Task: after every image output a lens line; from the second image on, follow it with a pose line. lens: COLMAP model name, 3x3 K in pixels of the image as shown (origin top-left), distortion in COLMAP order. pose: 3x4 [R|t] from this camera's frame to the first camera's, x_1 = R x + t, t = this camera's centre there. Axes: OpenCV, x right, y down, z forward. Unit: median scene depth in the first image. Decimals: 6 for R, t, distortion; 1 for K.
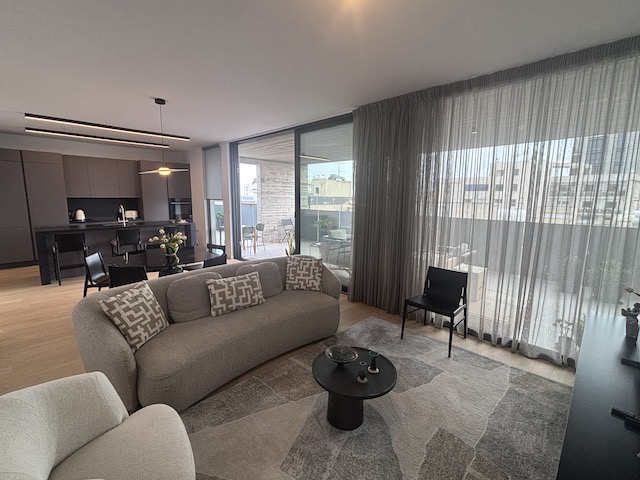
lens RADIAL K [[295.4, 0, 320.3], [0, 295.4, 239.6], [0, 0, 1]] dist [-0.015199, -0.000230]
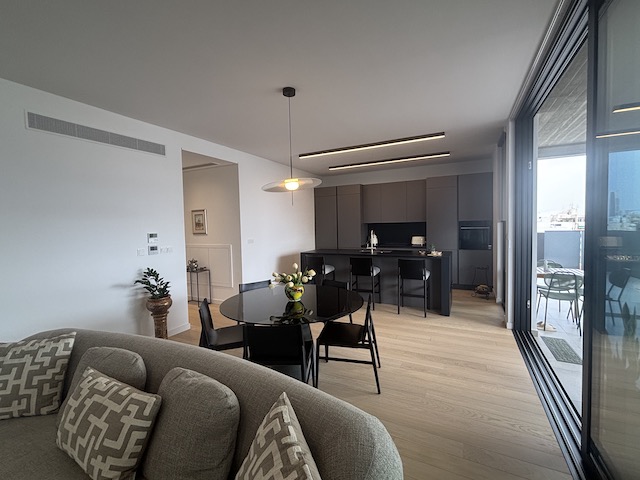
lens RADIAL K [[285.2, 0, 316.5], [0, 285.2, 237.8], [0, 0, 1]] dist [-0.002934, 0.001443]
pose [[0.348594, 0.035373, -0.936606, 0.092665], [-0.121970, 0.992502, -0.007912, -0.055738], [0.929304, 0.116996, 0.350295, 0.443134]]
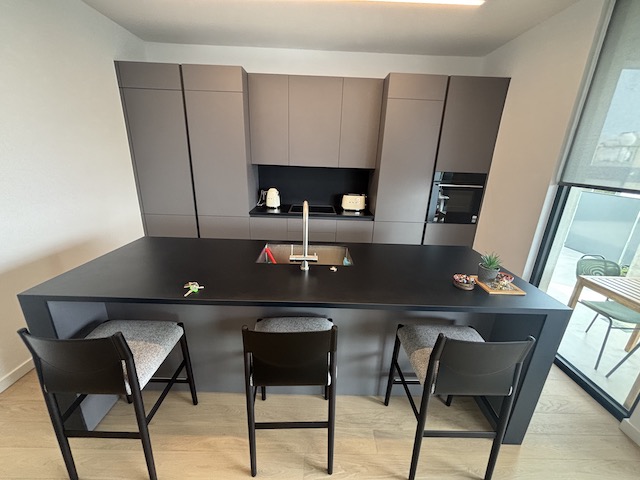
lens RADIAL K [[258.0, 0, 319.3], [0, 258.0, 236.1], [0, 0, 1]] dist [-0.000018, -0.000688]
pose [[0.742290, 0.214286, -0.634892, -0.445566], [-0.127044, 0.975308, 0.180648, -0.114453], [0.657926, -0.053434, 0.751185, 0.705035]]
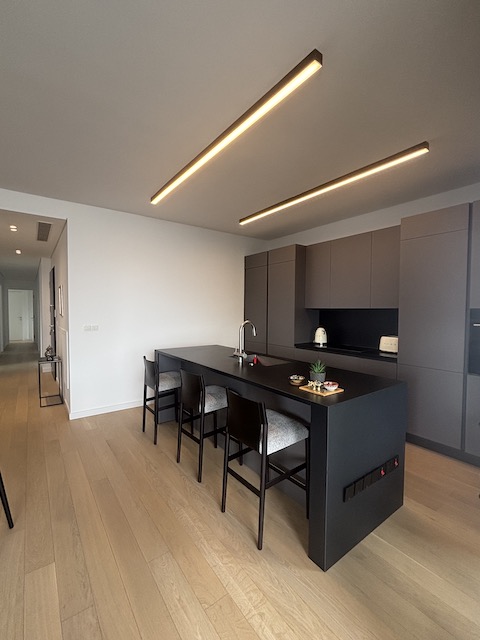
lens RADIAL K [[285.2, 0, 241.3], [0, 285.2, 320.0], [0, 0, 1]] dist [-0.002934, 0.001443]
pose [[-0.099369, 0.029960, -0.994599, -0.176254], [-0.160980, 0.985895, 0.045781, -0.121794], [0.981943, 0.164659, -0.093145, 0.901801]]
